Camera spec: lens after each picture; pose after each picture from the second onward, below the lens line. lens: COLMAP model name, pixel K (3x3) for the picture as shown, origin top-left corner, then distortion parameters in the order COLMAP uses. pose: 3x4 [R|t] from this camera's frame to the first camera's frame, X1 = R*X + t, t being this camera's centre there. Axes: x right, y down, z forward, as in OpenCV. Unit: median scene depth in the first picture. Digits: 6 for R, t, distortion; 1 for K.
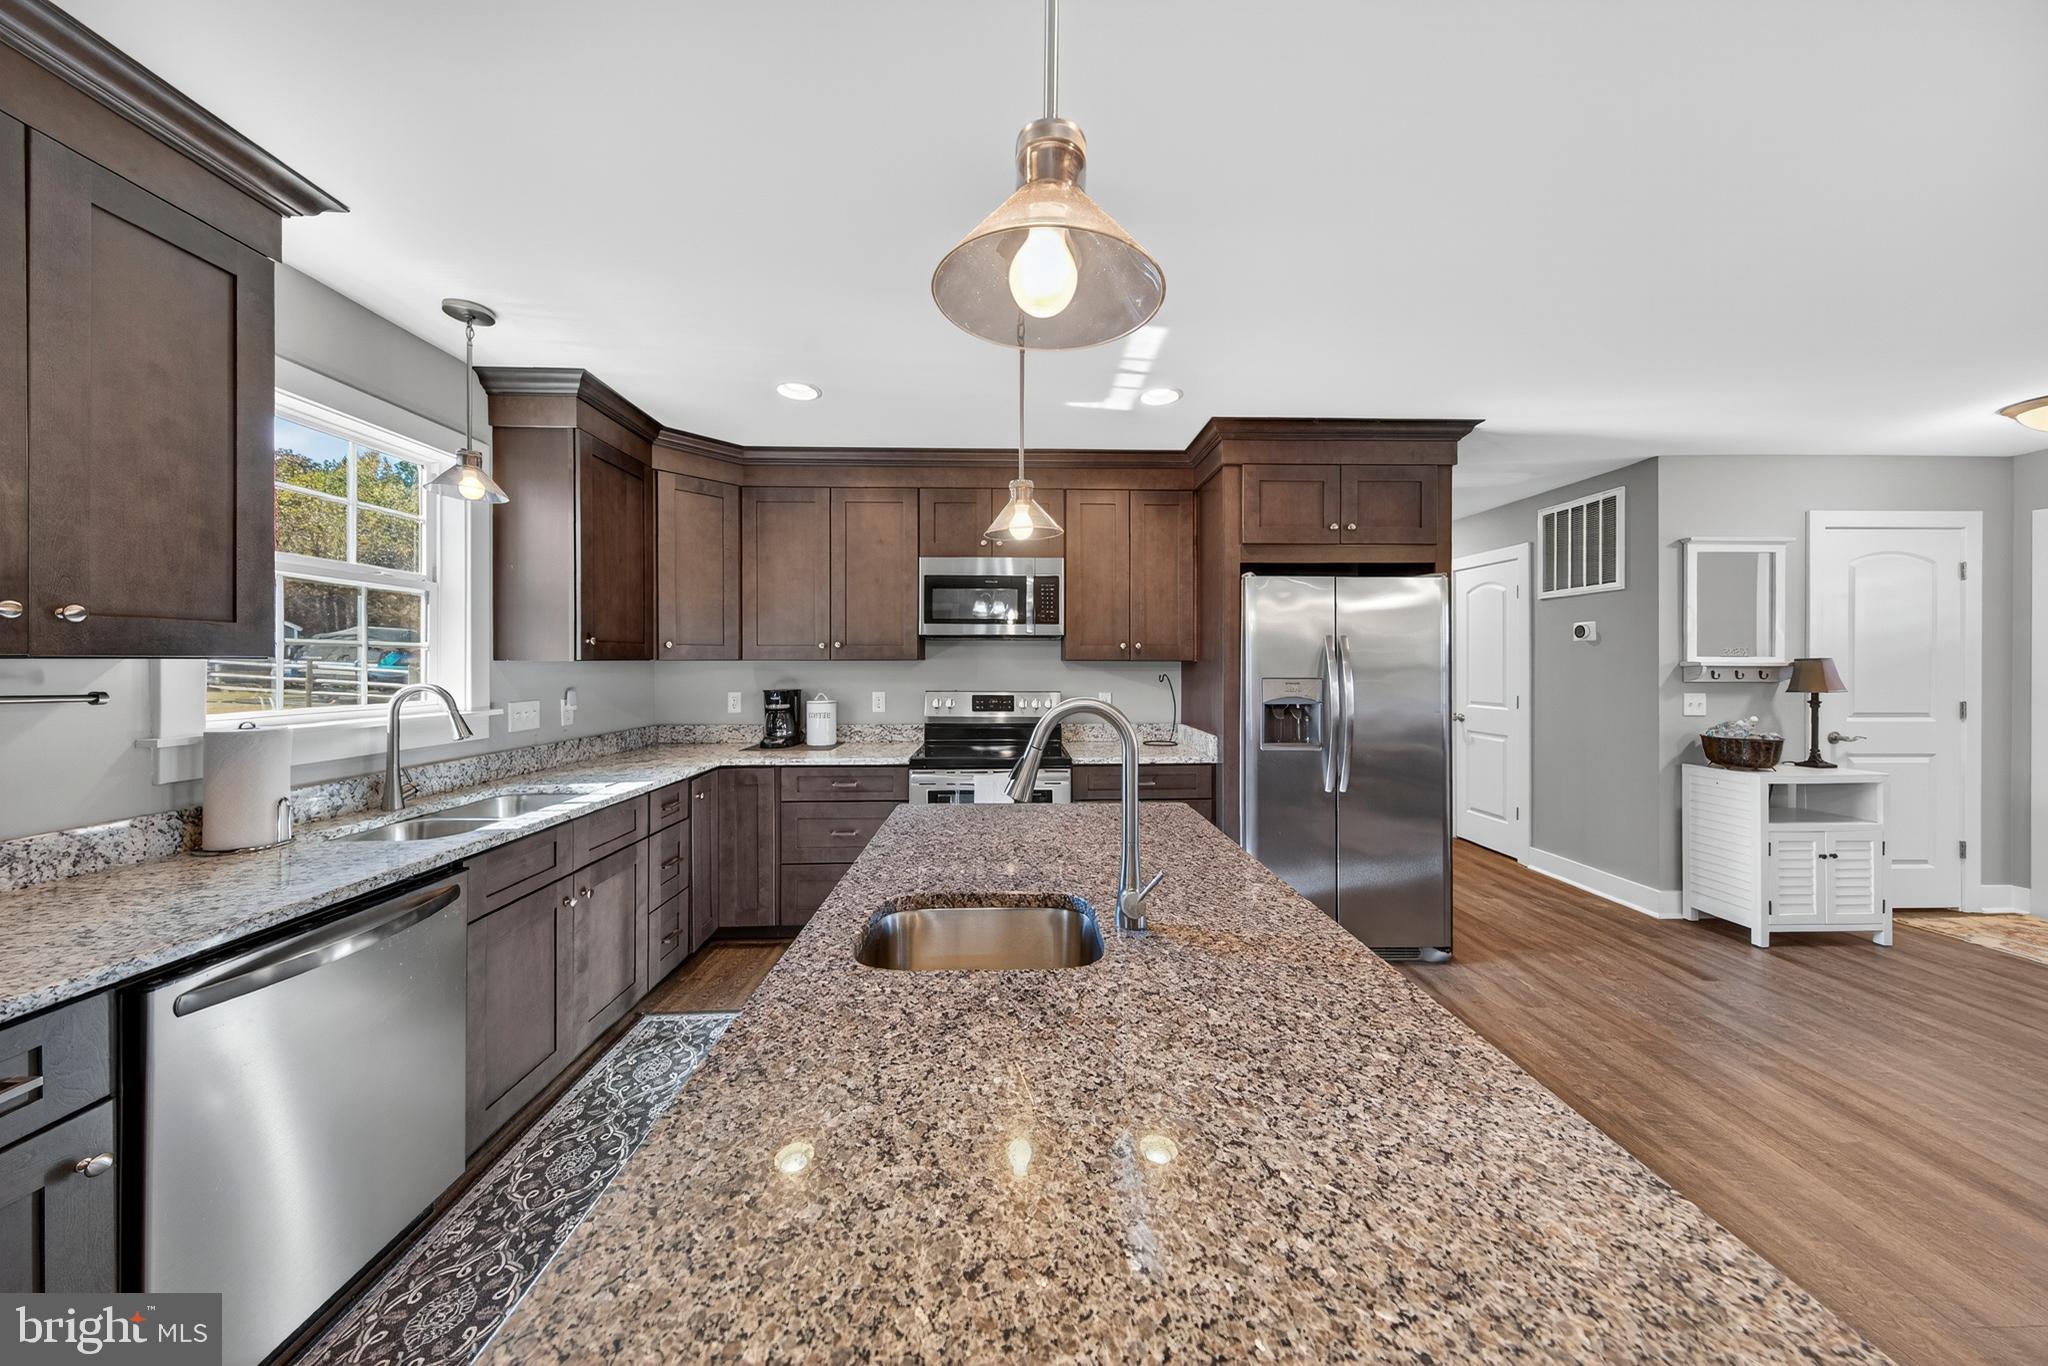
lens RADIAL K [[642.9, 0, 1027.8], [0, 642.9, 665.5], [0, 0, 1]] dist [-0.001107, -0.000124]
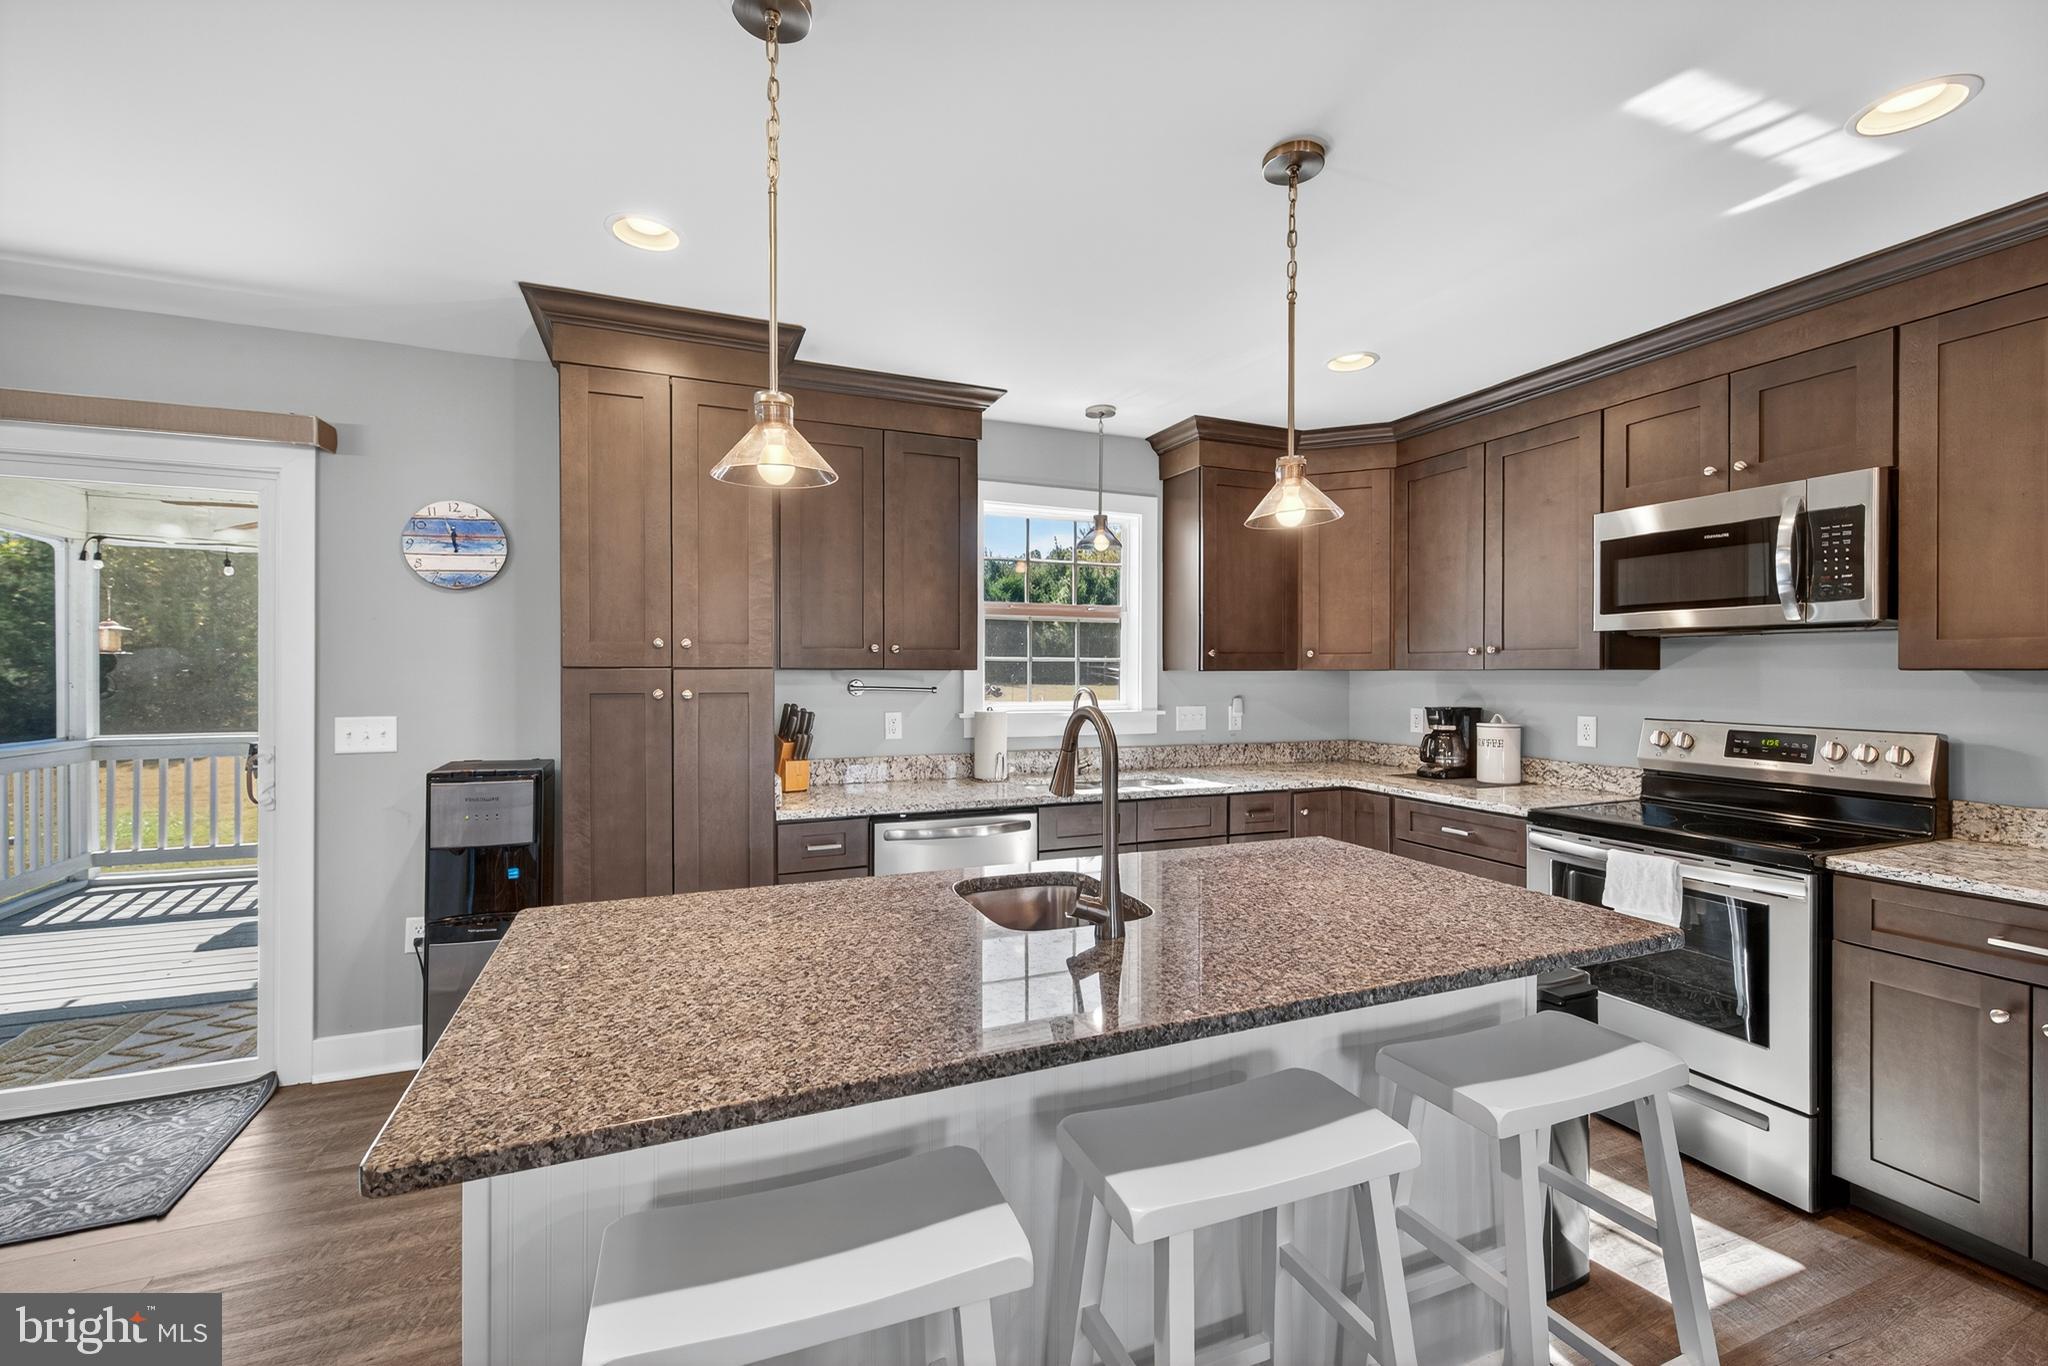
lens RADIAL K [[849.4, 0, 1027.8], [0, 849.4, 672.8], [0, 0, 1]] dist [0.008187, -0.005096]
pose [[0.357391, 0.001192, -0.933954, 0.453041], [-0.007806, 0.999968, -0.001711, 0.000817], [0.933922, 0.007902, 0.357388, 0.138529]]
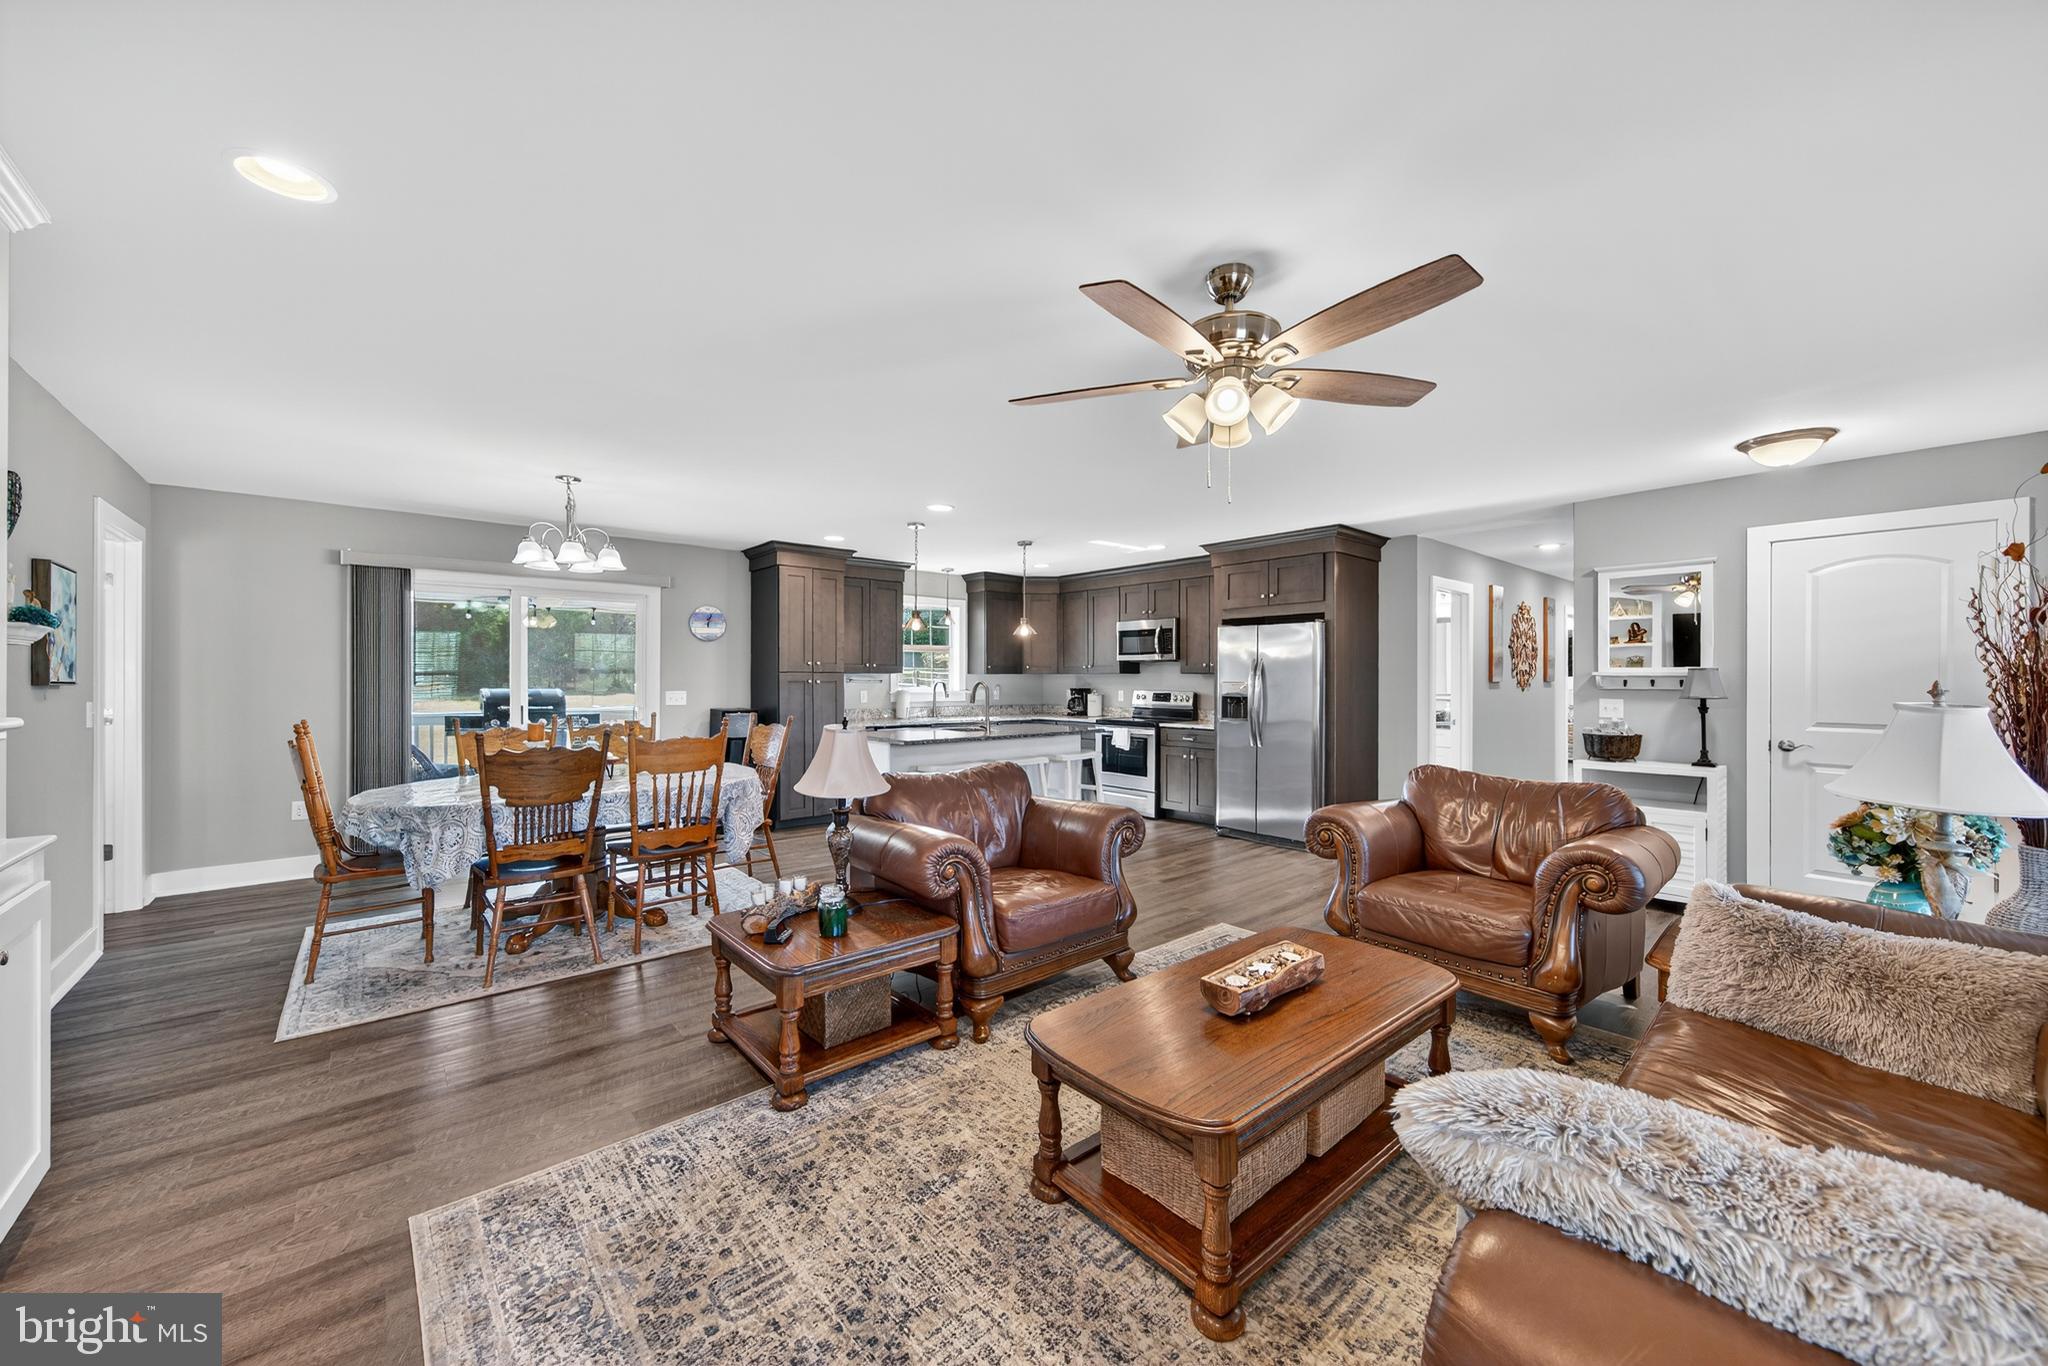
lens RADIAL K [[753.5, 0, 1021.8], [0, 753.5, 676.3], [0, 0, 1]] dist [-0.002492, -0.000667]
pose [[0.632266, -0.001533, -0.774750, 1.485903], [-0.005957, 0.999959, -0.006840, 0.018414], [0.774729, 0.008939, 0.632231, -0.726710]]
